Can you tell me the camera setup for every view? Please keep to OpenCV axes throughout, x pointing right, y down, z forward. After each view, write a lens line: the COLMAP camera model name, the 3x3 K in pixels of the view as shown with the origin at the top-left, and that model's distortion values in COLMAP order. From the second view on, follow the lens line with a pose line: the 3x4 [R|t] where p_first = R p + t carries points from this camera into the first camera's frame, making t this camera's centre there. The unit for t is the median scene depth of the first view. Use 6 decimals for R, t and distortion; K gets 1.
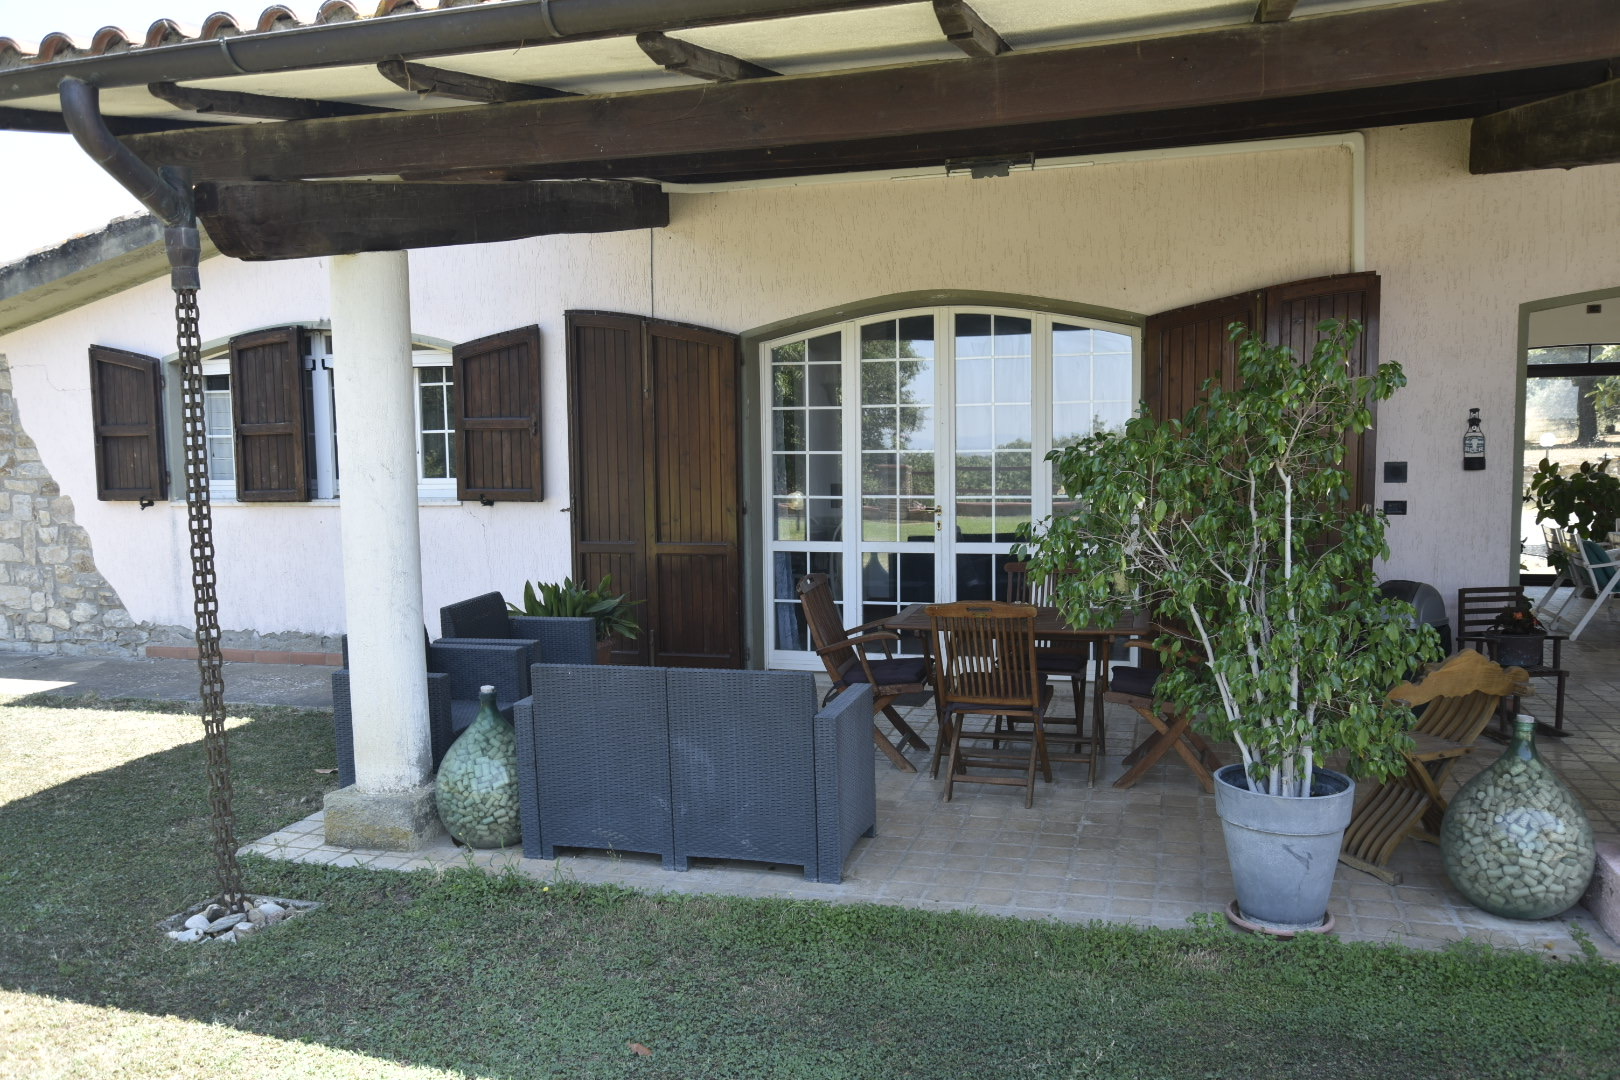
lens RADIAL K [[1276.3, 0, 809.1], [0, 1276.3, 542.2], [0, 0, 1]] dist [-0.025702, 0.025163]
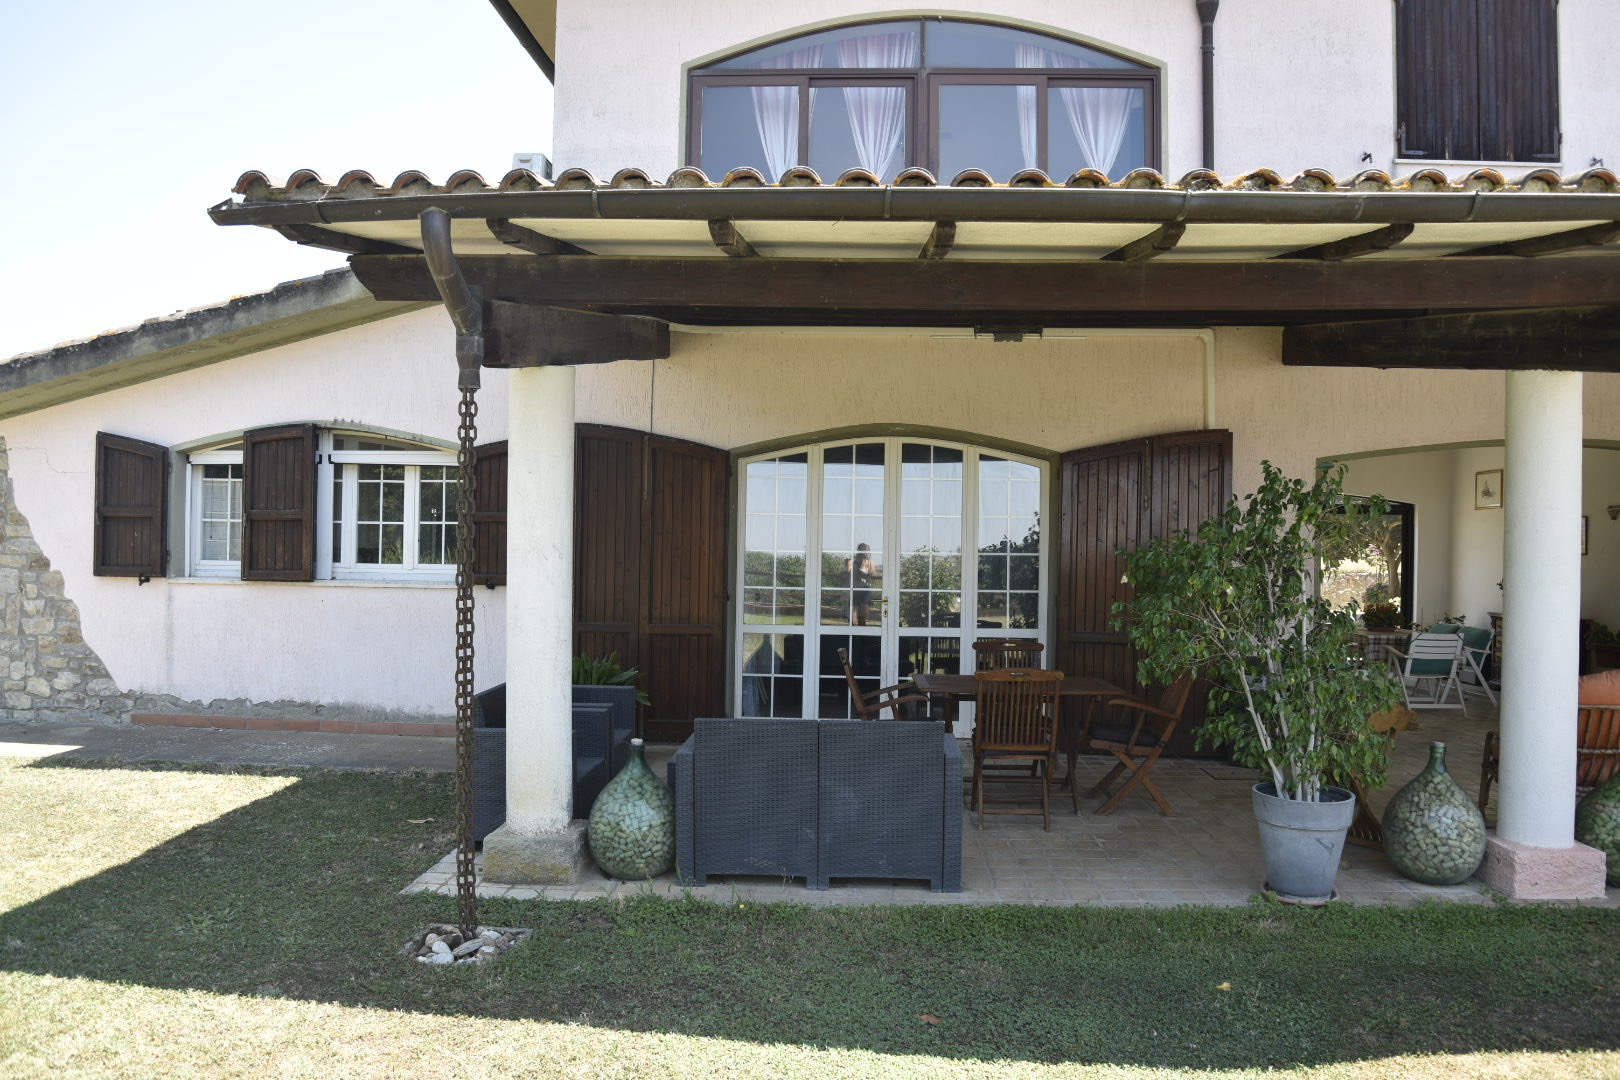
lens RADIAL K [[1101.6, 0, 811.0], [0, 1101.6, 537.1], [0, 0, 1]] dist [-0.088841, 0.025341]
pose [[0.971890, 0.032503, 0.233181, -0.328852], [-0.011066, 0.995636, -0.092658, 0.019821], [-0.235175, 0.087473, 0.968009, -0.021374]]
